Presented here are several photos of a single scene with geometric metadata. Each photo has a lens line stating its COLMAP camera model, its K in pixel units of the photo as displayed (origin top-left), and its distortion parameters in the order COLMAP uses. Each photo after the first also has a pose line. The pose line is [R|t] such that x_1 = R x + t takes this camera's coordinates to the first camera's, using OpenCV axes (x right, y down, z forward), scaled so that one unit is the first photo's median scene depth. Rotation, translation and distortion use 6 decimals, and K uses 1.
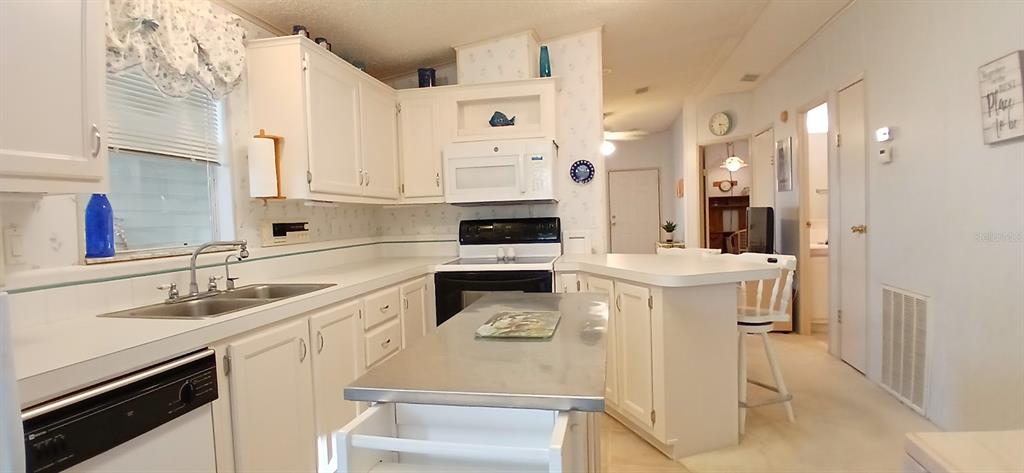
lens RADIAL K [[510.4, 0, 508.0], [0, 510.4, 243.4], [0, 0, 1]] dist [-0.010186, -0.032120]
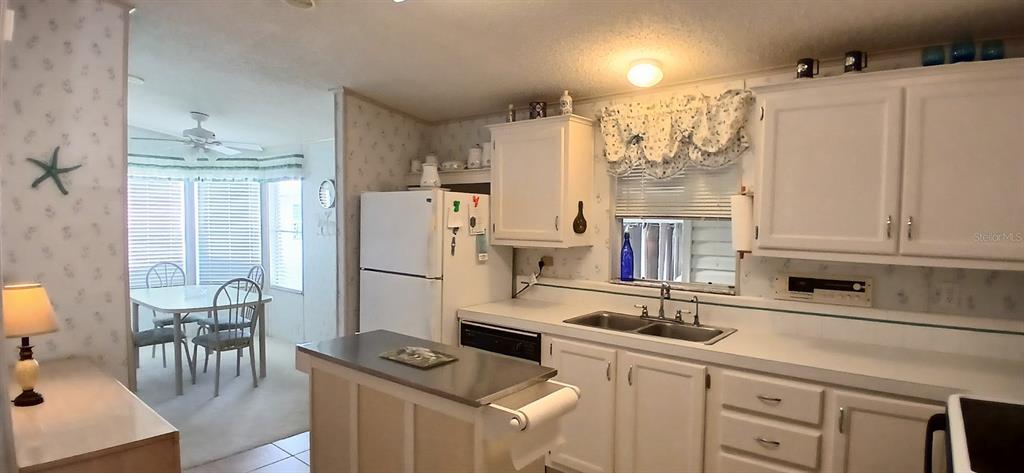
lens RADIAL K [[510.4, 0, 510.6], [0, 510.4, 241.2], [0, 0, 1]] dist [-0.010186, -0.032120]
pose [[-0.463663, 0.060941, -0.883913, 0.556929], [-0.045331, 0.994694, 0.092357, -0.153323], [0.884851, 0.082891, -0.458440, 0.875165]]
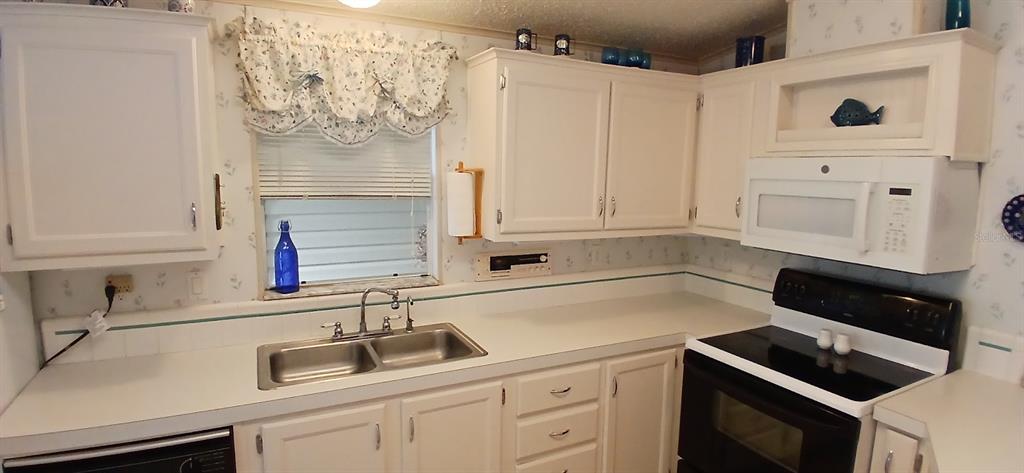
lens RADIAL K [[510.4, 0, 505.4], [0, 510.4, 240.9], [0, 0, 1]] dist [-0.010186, -0.032120]
pose [[0.607817, 0.148203, -0.780125, 0.244366], [-0.076549, 0.988789, 0.128203, -0.170157], [0.790379, -0.018207, 0.612348, 0.412224]]
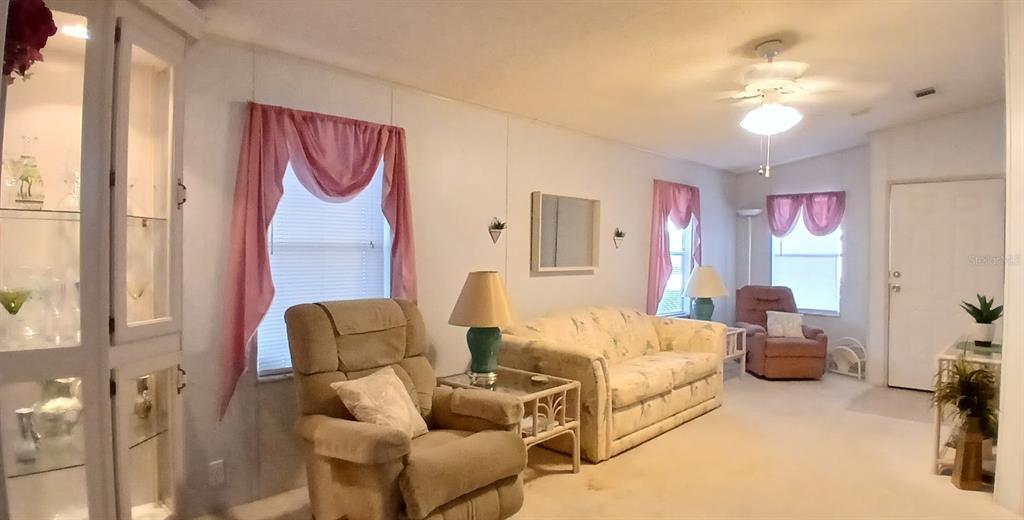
lens RADIAL K [[573.3, 0, 556.4], [0, 573.3, 256.8], [0, 0, 1]] dist [-0.028284, -0.000980]
pose [[0.865979, 0.045314, -0.498023, 0.647092], [-0.066151, 0.997515, -0.024265, -0.109439], [0.495685, 0.053958, 0.866825, 1.145845]]
